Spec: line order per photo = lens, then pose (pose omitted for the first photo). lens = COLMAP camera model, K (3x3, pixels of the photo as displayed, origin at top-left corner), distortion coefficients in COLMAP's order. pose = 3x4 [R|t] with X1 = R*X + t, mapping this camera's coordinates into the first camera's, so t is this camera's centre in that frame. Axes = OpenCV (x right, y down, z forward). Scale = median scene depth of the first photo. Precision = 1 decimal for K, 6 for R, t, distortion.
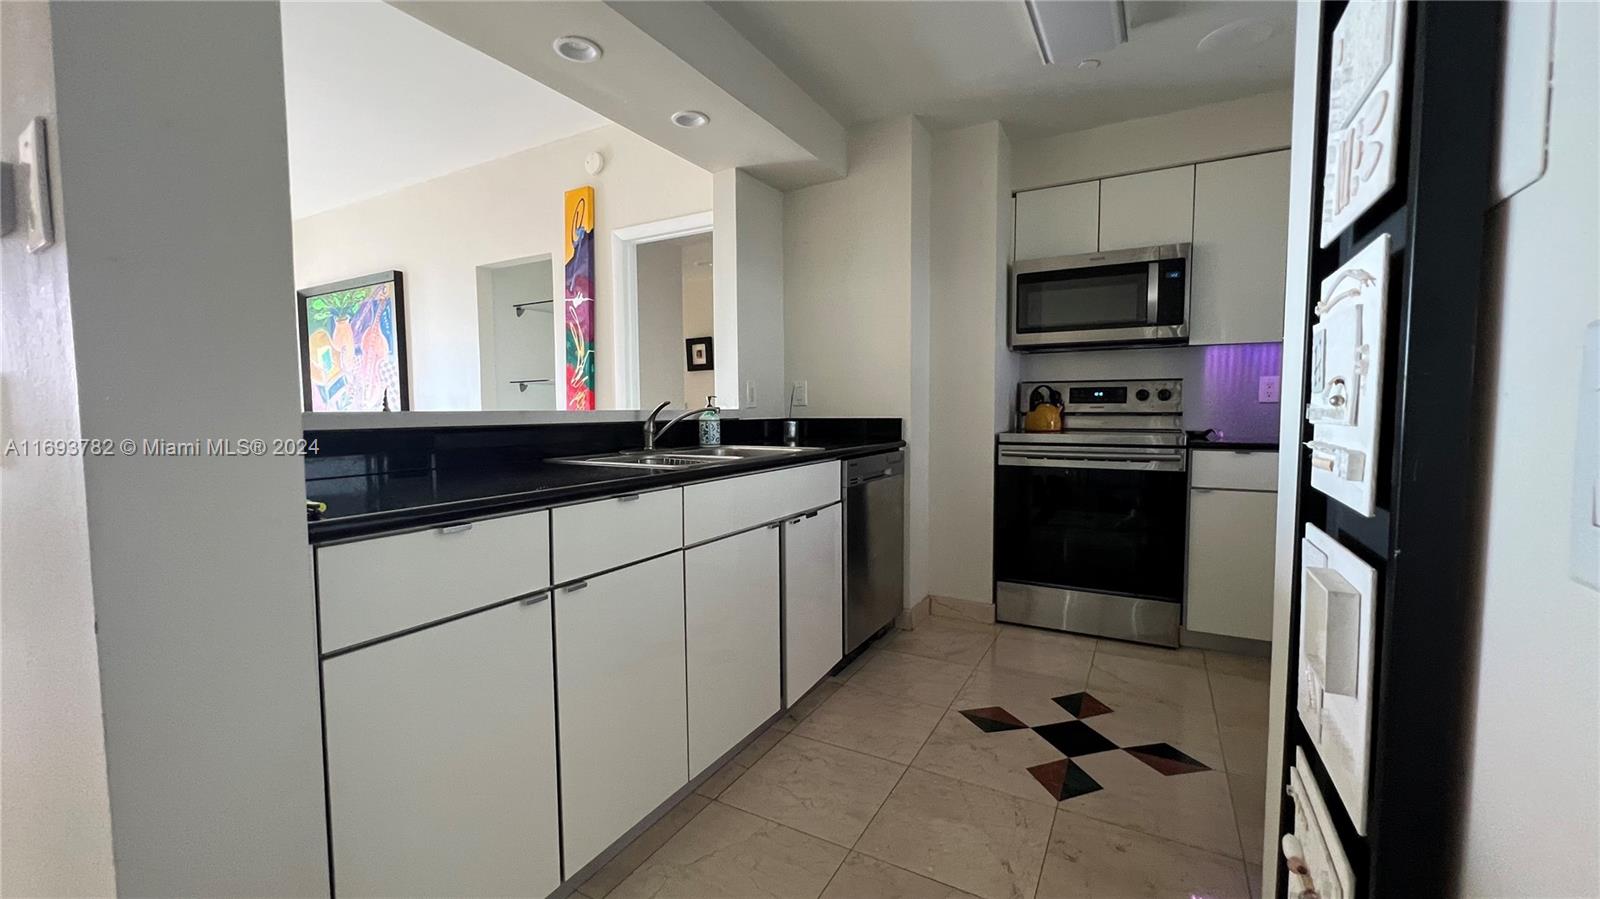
lens RADIAL K [[638.8, 0, 798.4], [0, 638.8, 447.5], [0, 0, 1]] dist [-0.002769, 0.000677]
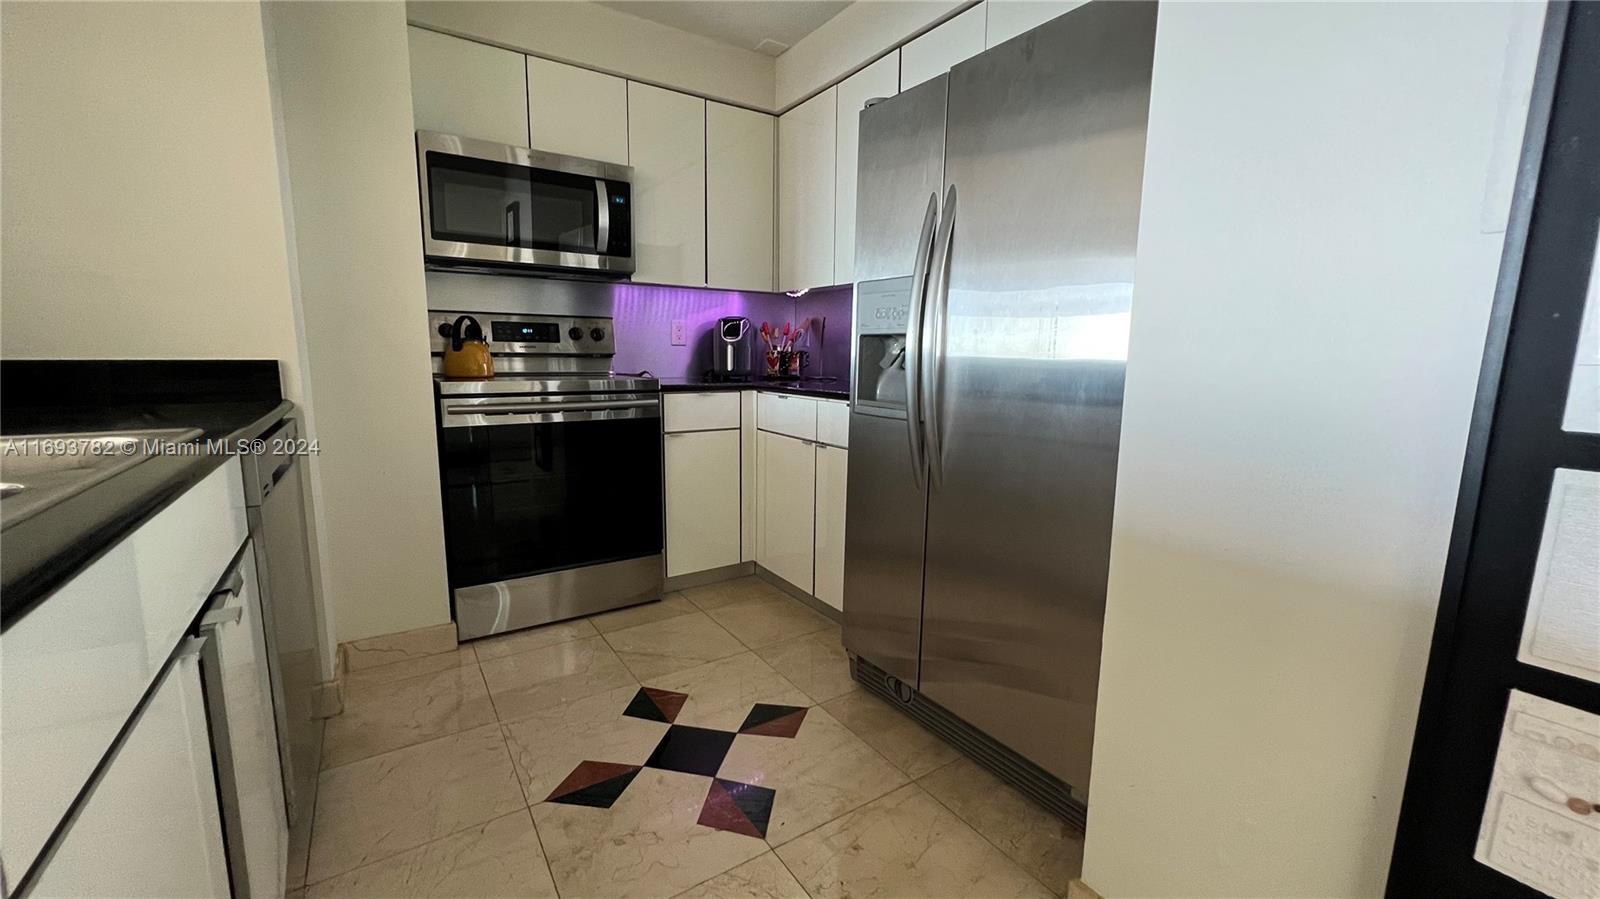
lens RADIAL K [[638.8, 0, 798.4], [0, 638.8, 447.5], [0, 0, 1]] dist [-0.002769, 0.000677]
pose [[0.460480, -0.120461, 0.879458, -0.125784], [0.040666, 0.992572, 0.114663, -0.015787], [-0.886738, -0.017036, 0.461958, 0.339298]]
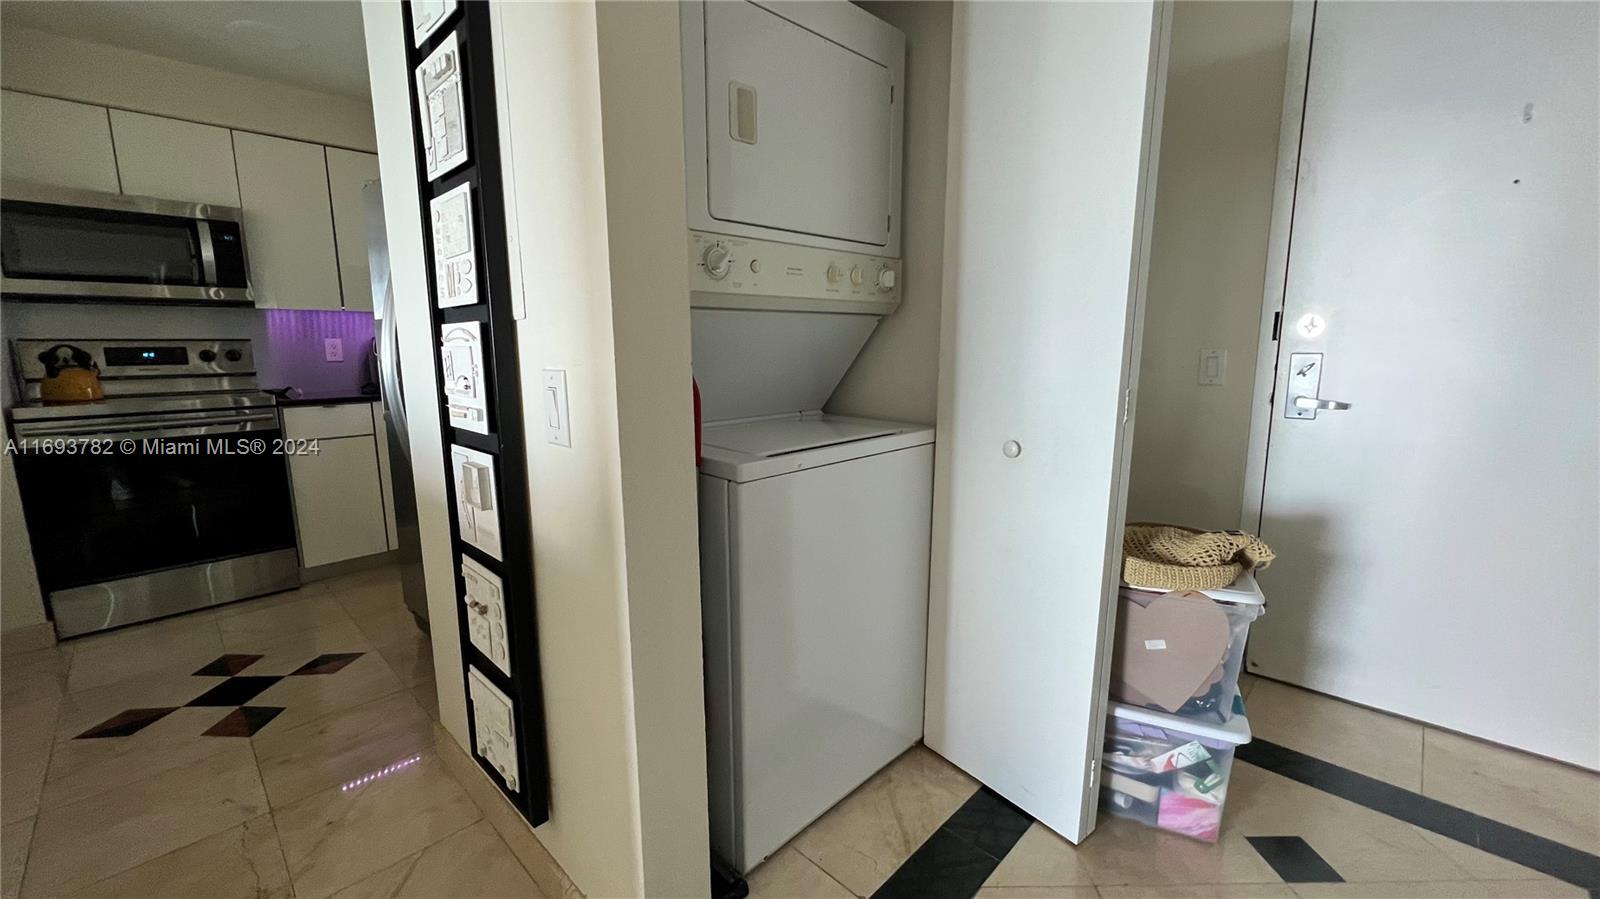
lens RADIAL K [[638.8, 0, 798.4], [0, 638.8, 447.5], [0, 0, 1]] dist [-0.002769, 0.000677]
pose [[0.262414, -0.150255, 0.953185, -0.182623], [0.069751, 0.988172, 0.136568, -0.015266], [-0.962431, 0.030649, 0.269791, -0.130931]]
